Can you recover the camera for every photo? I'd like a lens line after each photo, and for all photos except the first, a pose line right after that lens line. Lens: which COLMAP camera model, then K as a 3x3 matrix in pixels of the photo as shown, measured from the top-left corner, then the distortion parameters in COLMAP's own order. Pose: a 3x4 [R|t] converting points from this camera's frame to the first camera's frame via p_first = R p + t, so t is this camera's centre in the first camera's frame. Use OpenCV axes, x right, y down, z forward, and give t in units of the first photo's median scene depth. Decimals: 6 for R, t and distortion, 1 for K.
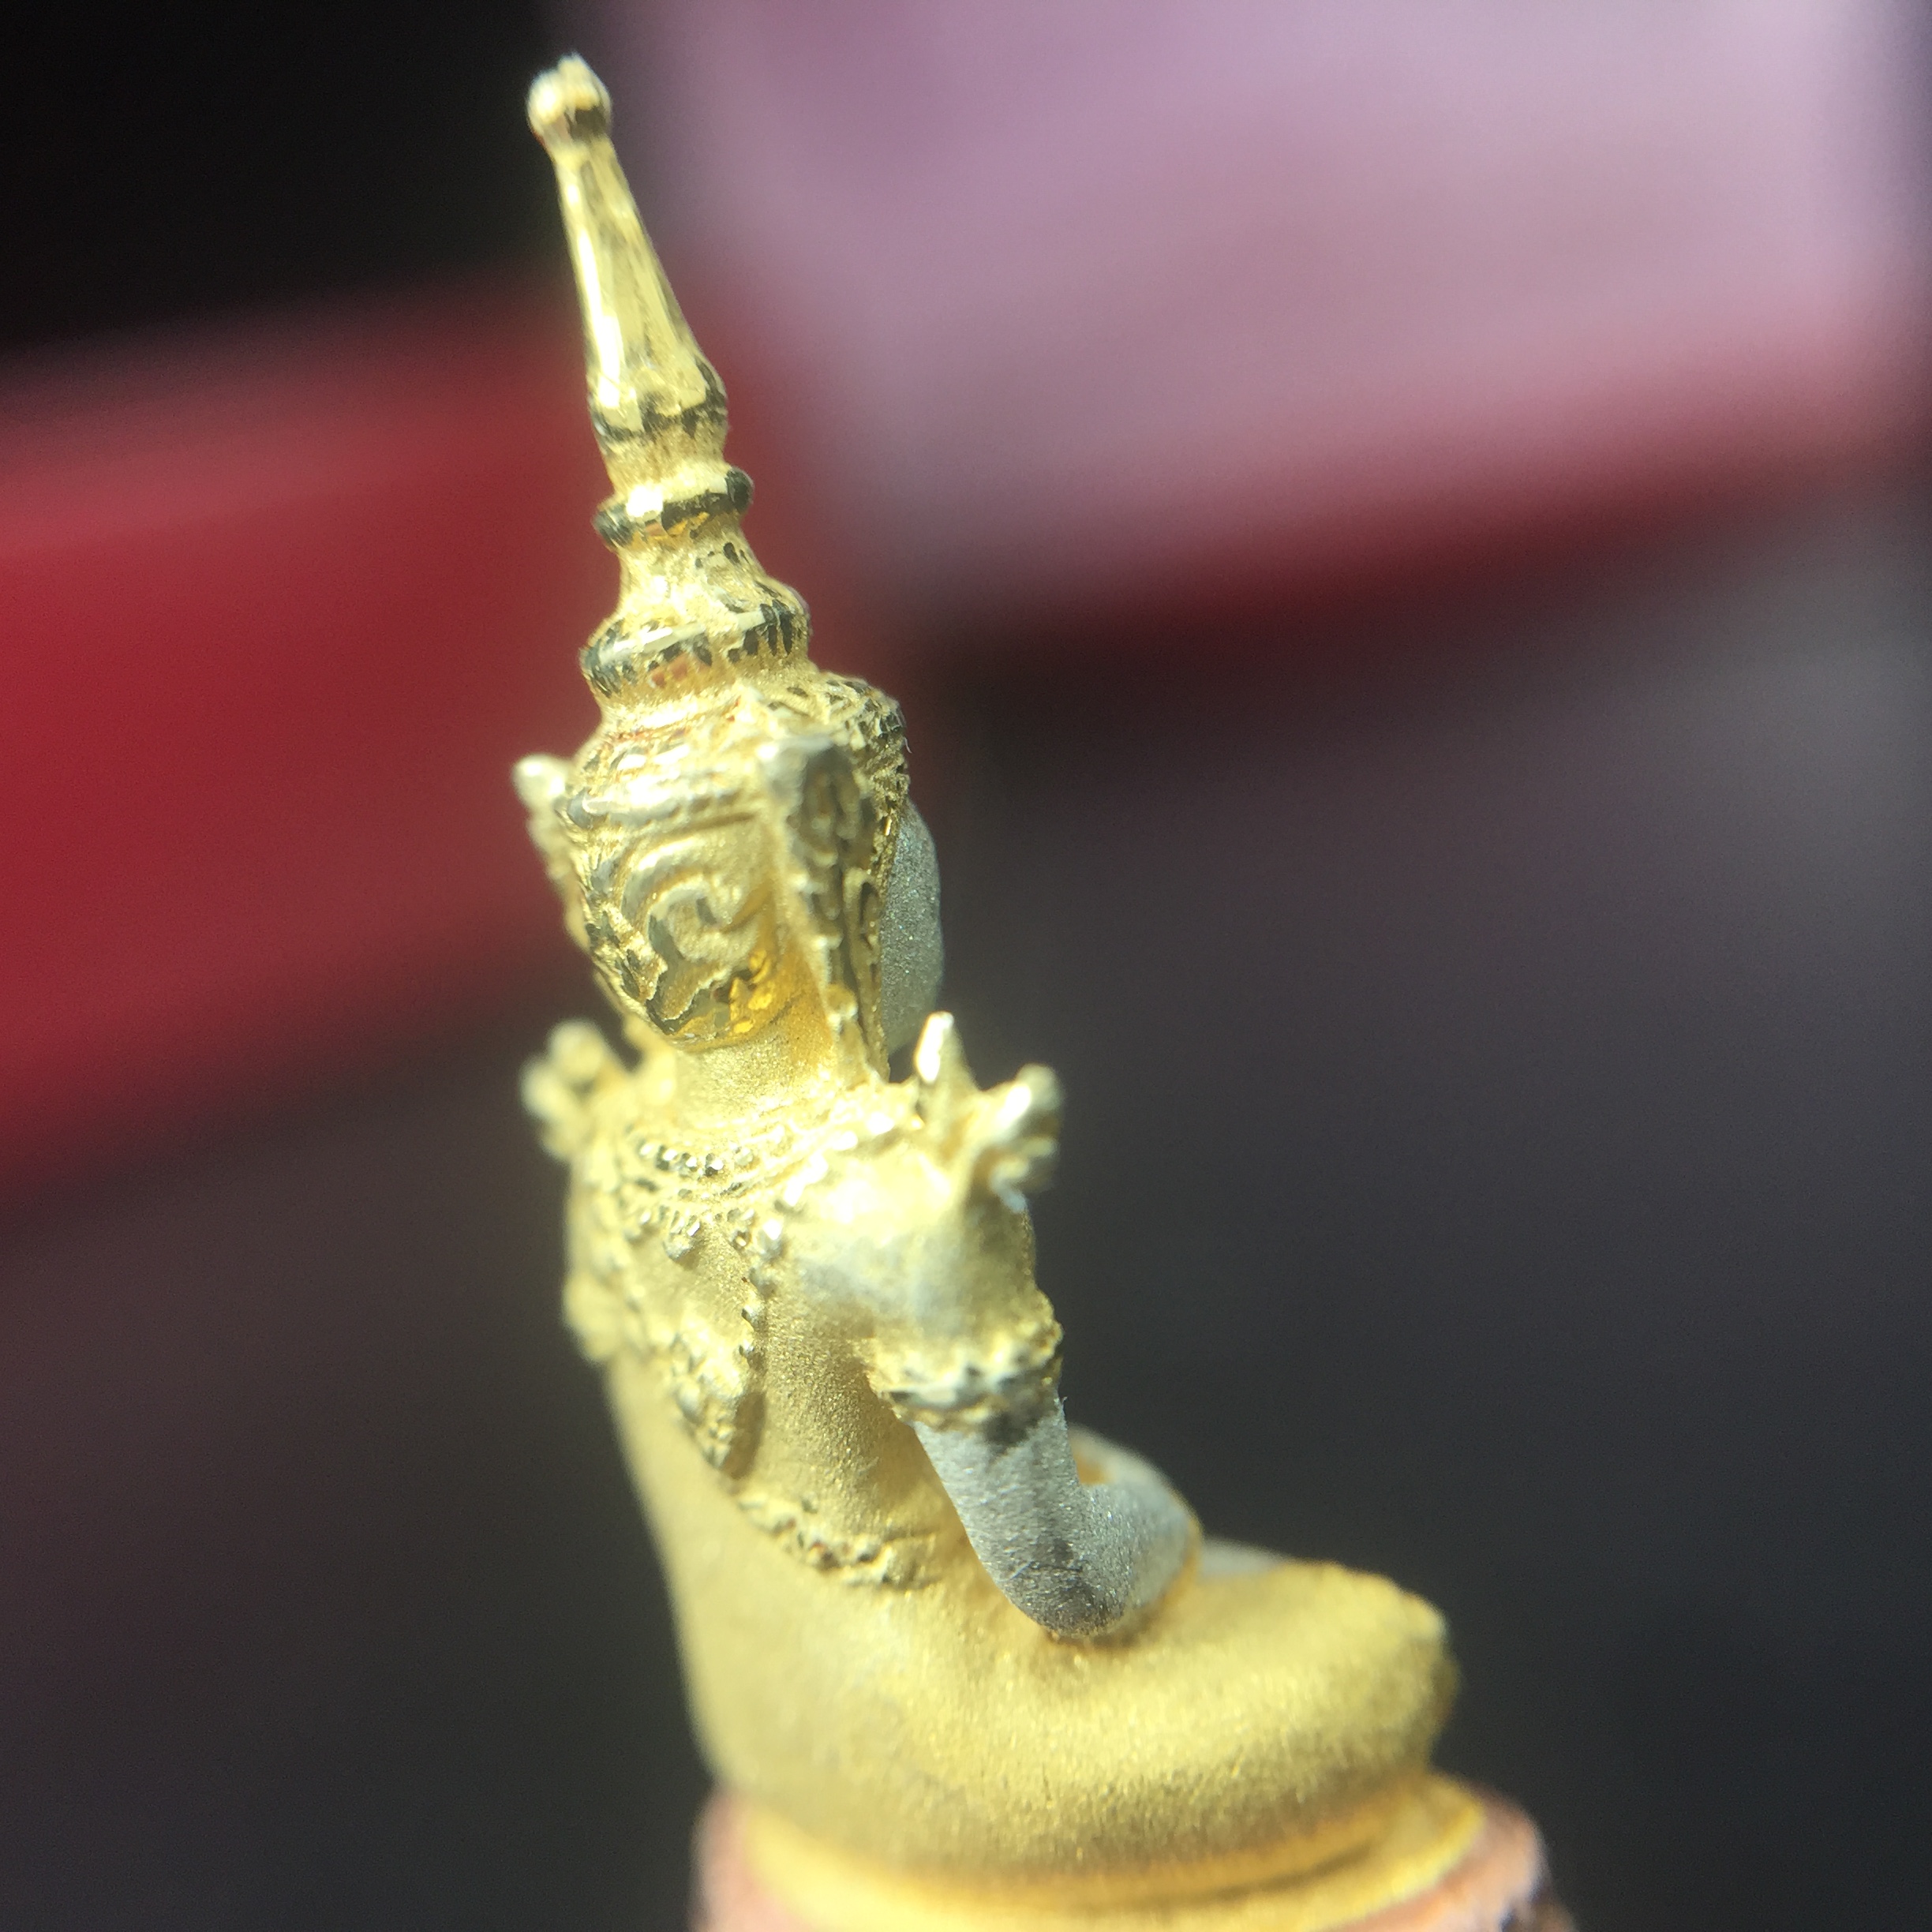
lens RADIAL K [[2863.7, 0, 880.4], [0, 2863.7, 940.2], [0, 0, 1]] dist [0.350342, 0.000000]
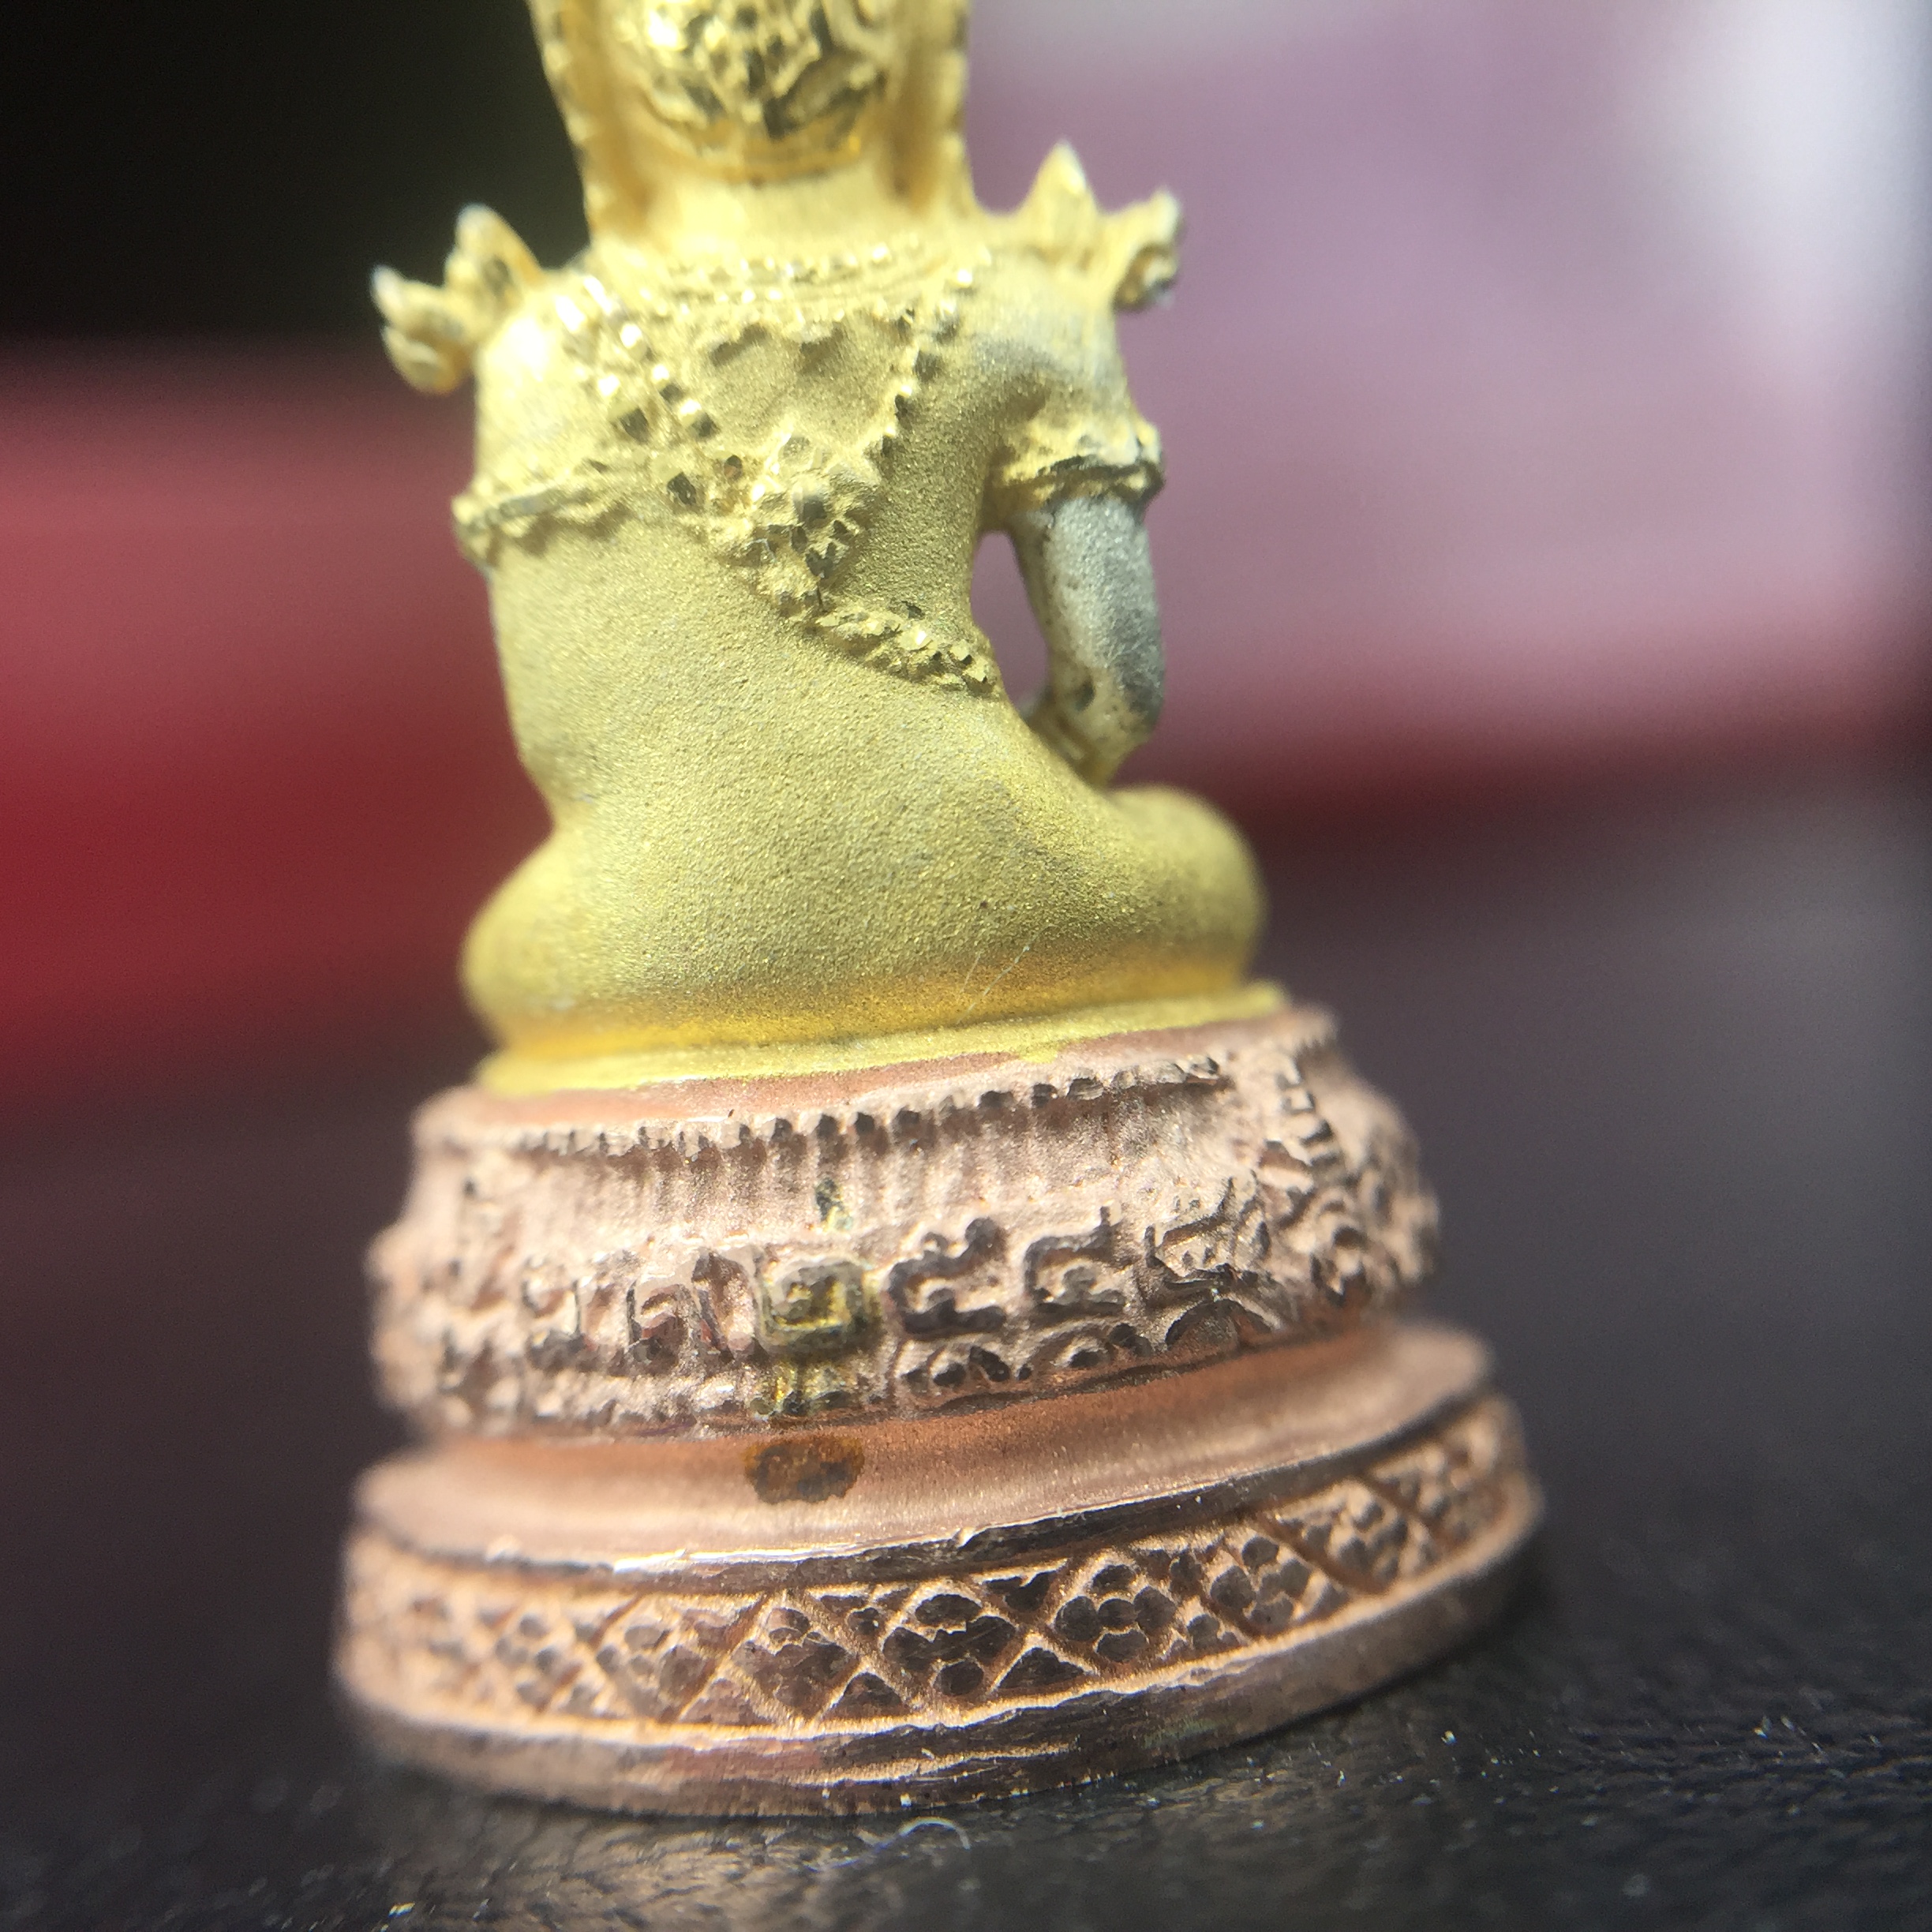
lens RADIAL K [[2863.7, 0, 914.3], [0, 2863.7, 947.8], [0, 0, 1]] dist [0.350342, 0.000000]
pose [[0.628436, 0.131879, 0.766601, -0.806545], [0.096177, 0.964788, -0.244816, 0.570301], [-0.771893, 0.227580, 0.593623, 0.426956]]
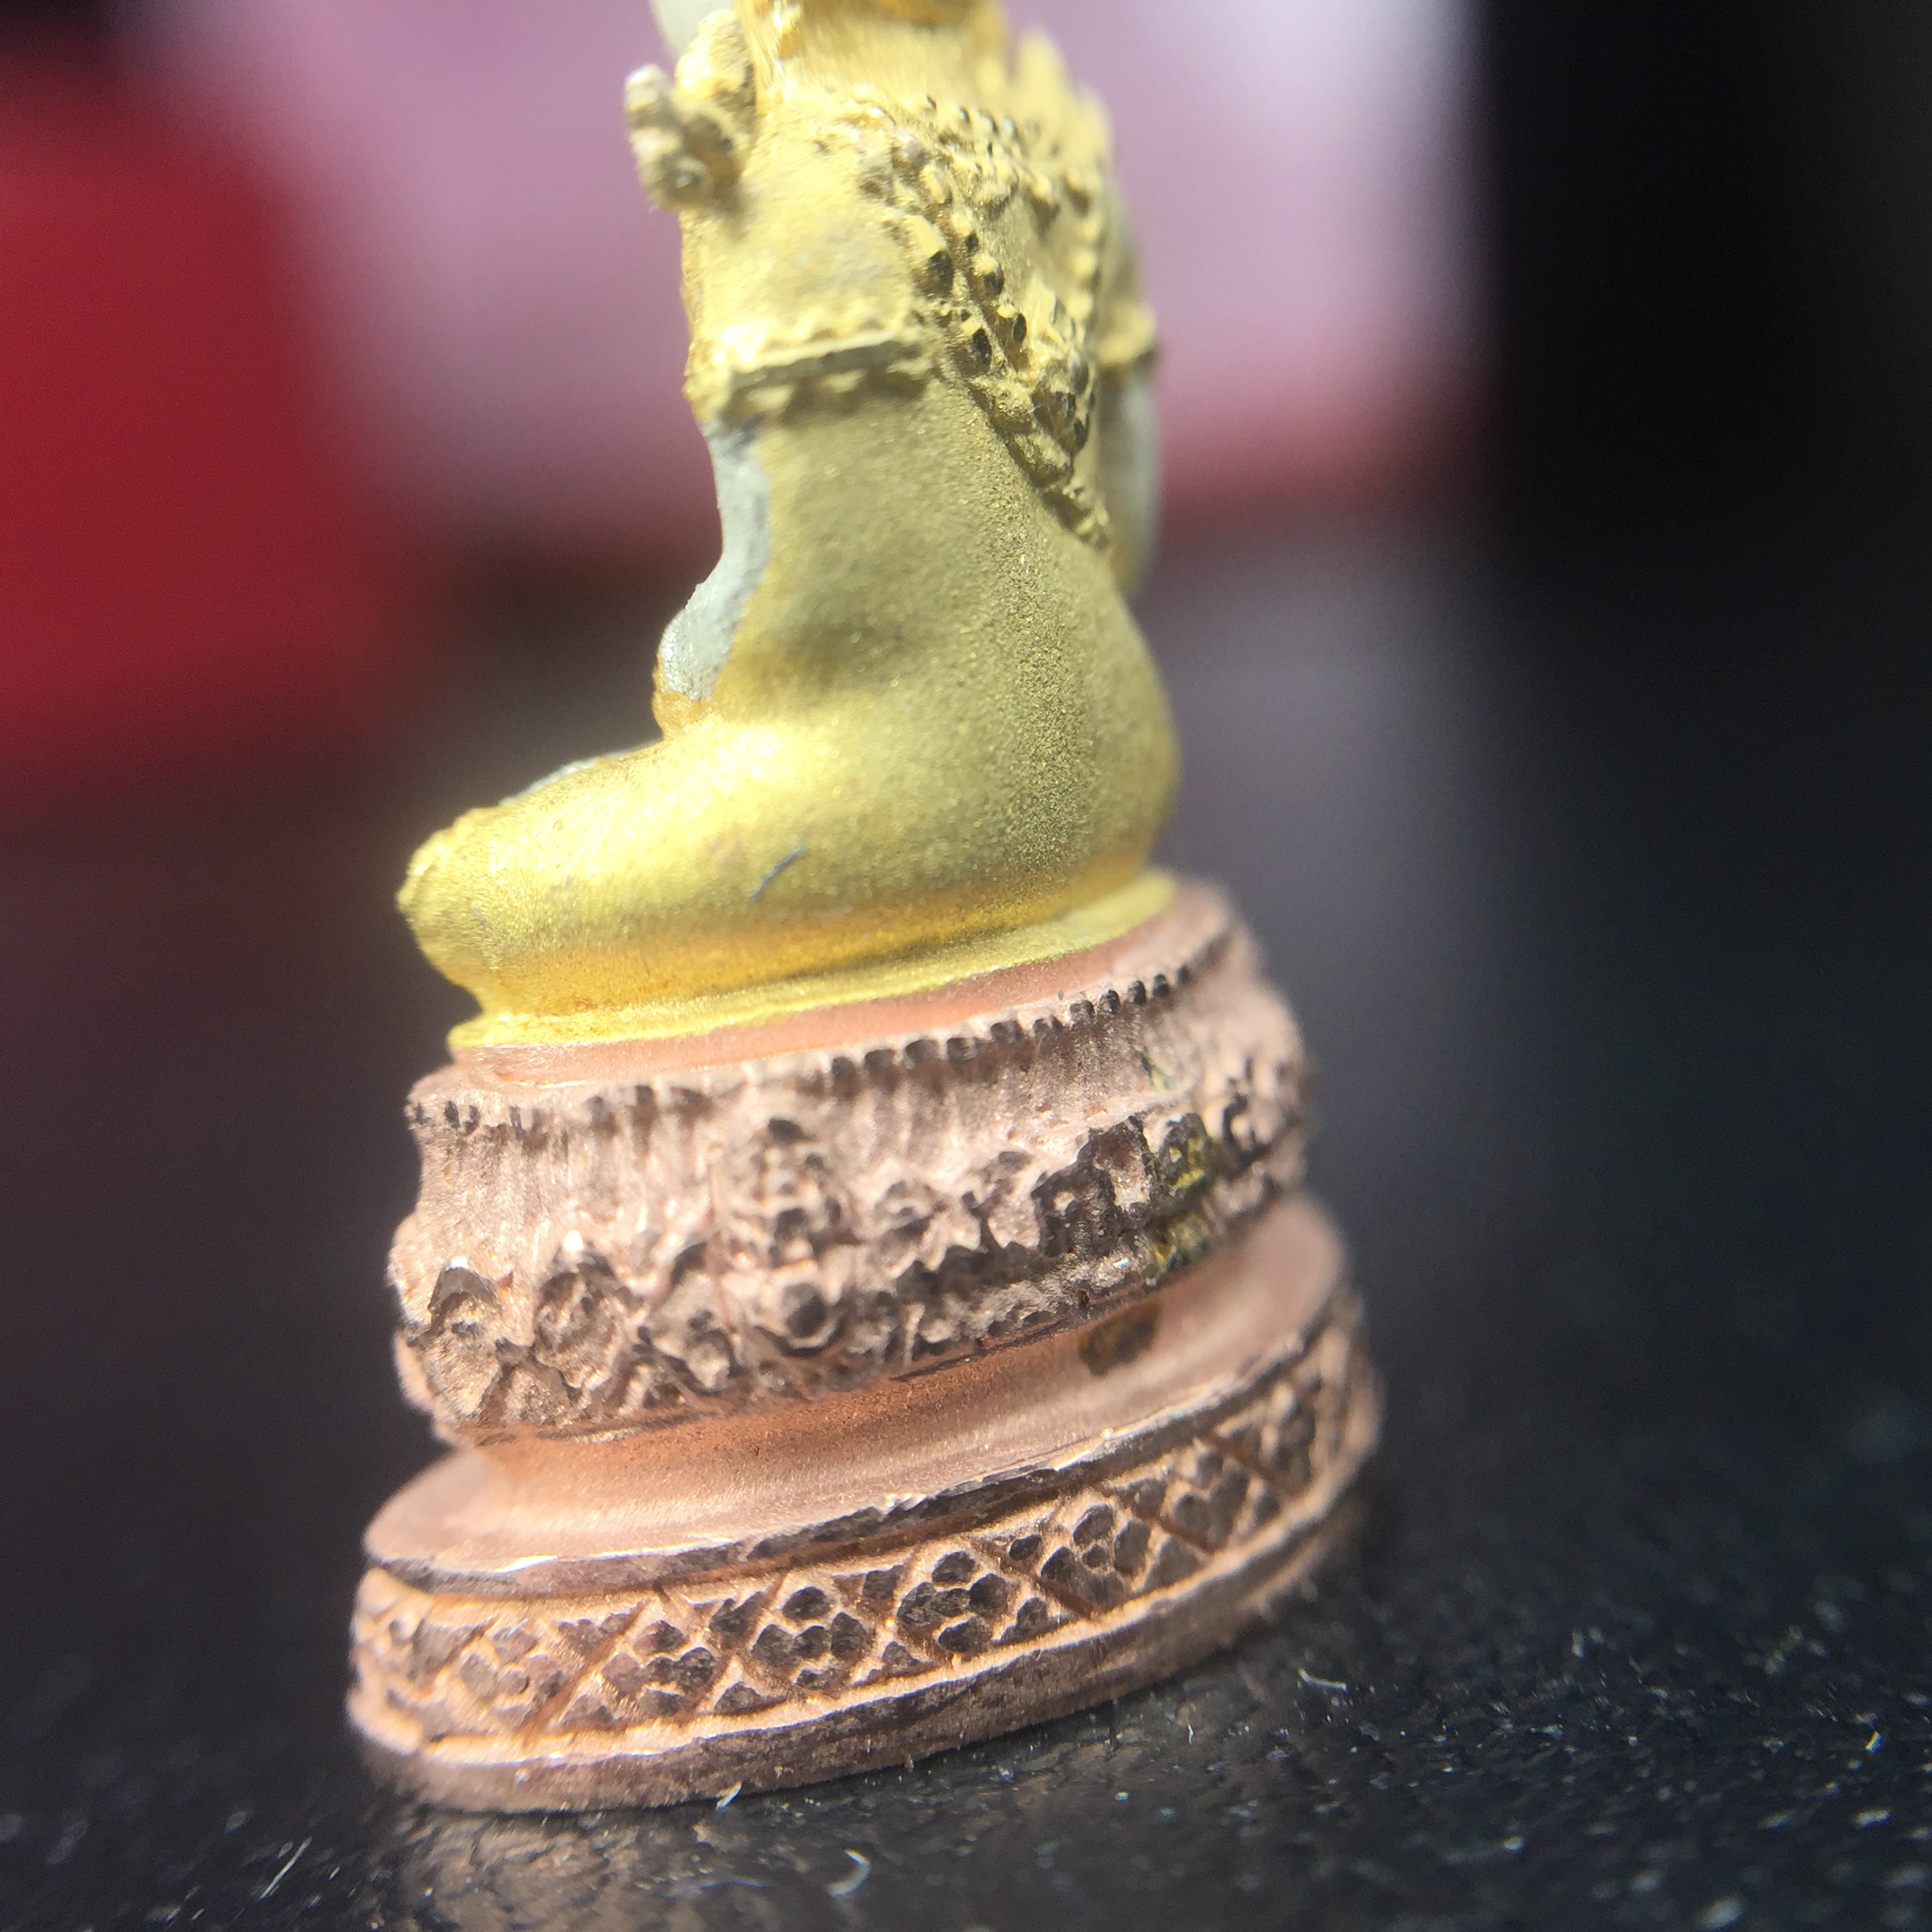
lens RADIAL K [[2863.7, 0, 960.8], [0, 2863.7, 961.1], [0, 0, 1]] dist [0.350342, 0.000000]
pose [[-0.283834, 0.095104, 0.954146, -1.009588], [0.347860, 0.937493, 0.010036, 0.334789], [-0.893550, 0.334757, -0.299175, 1.436917]]
